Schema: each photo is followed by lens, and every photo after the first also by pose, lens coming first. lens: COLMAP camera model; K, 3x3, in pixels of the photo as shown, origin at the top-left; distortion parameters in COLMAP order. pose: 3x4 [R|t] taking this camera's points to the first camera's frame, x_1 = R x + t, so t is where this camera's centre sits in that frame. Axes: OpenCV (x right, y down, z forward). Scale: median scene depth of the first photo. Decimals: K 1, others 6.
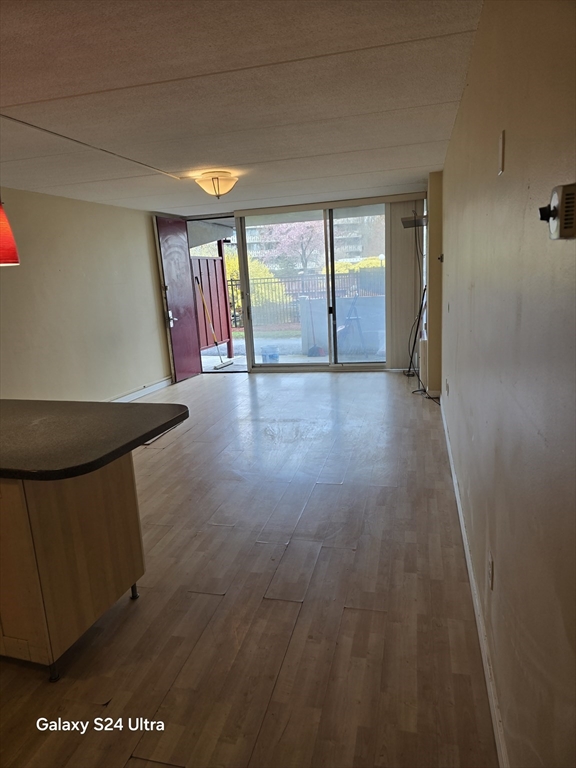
lens RADIAL K [[515.2, 0, 278.9], [0, 515.2, 389.4], [0, 0, 1]] dist [0.073563, -0.066415]
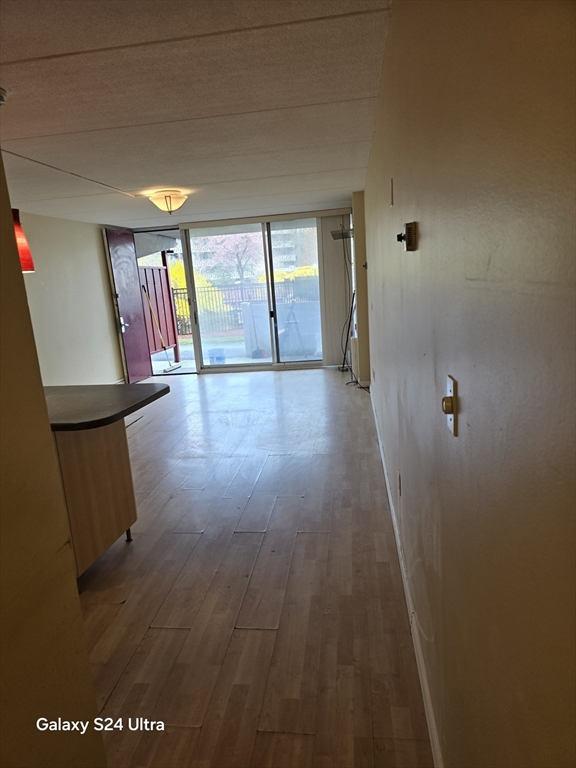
lens RADIAL K [[515.2, 0, 276.1], [0, 515.2, 395.6], [0, 0, 1]] dist [0.073563, -0.066415]
pose [[0.993179, -0.037144, 0.110523, -0.019984], [0.037859, 0.999274, -0.004377, 0.027272], [-0.110280, 0.008532, 0.993864, -0.097944]]
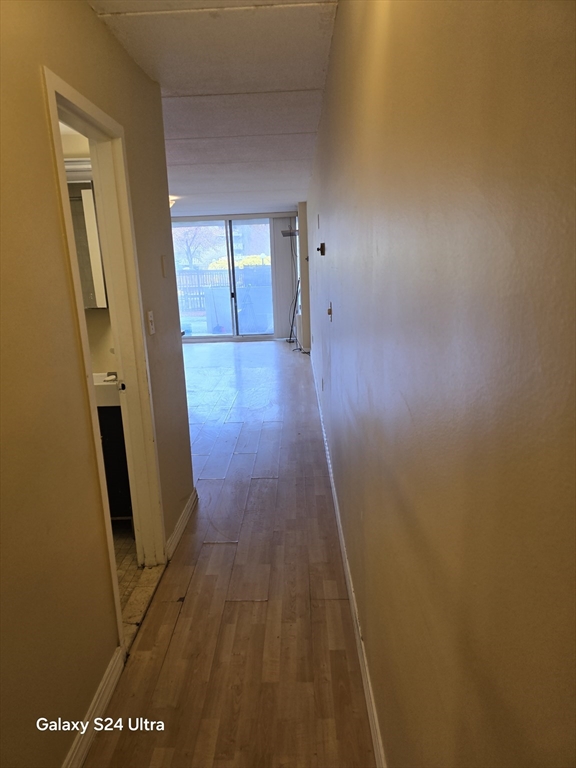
lens RADIAL K [[515.2, 0, 281.8], [0, 515.2, 396.2], [0, 0, 1]] dist [0.073563, -0.066415]
pose [[0.973802, -0.036231, 0.224491, -0.093938], [0.032391, 0.999260, 0.020766, 0.092745], [-0.225077, -0.012950, 0.974255, -0.372084]]
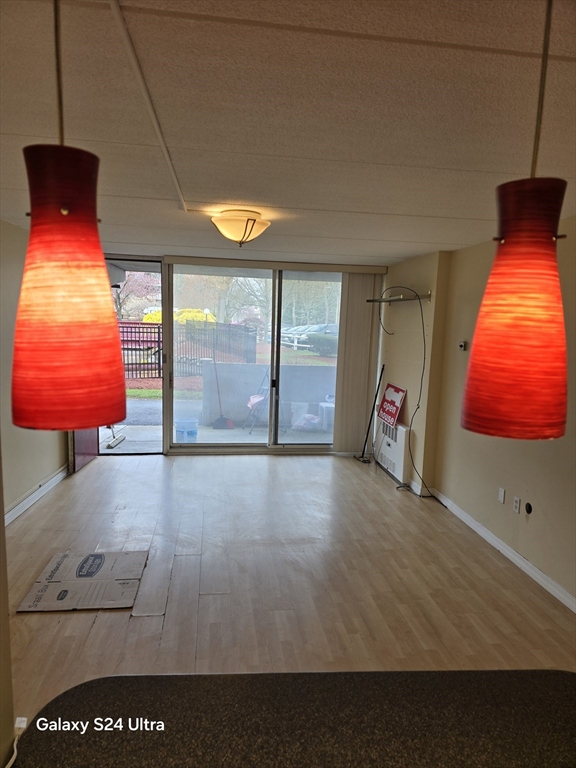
lens RADIAL K [[515.2, 0, 283.7], [0, 515.2, 390.8], [0, 0, 1]] dist [0.073563, -0.066415]
pose [[0.921244, 0.038422, 0.387084, -0.234689], [-0.003279, 0.995842, -0.091043, -0.068169], [-0.388972, 0.082604, 0.917539, 0.226557]]
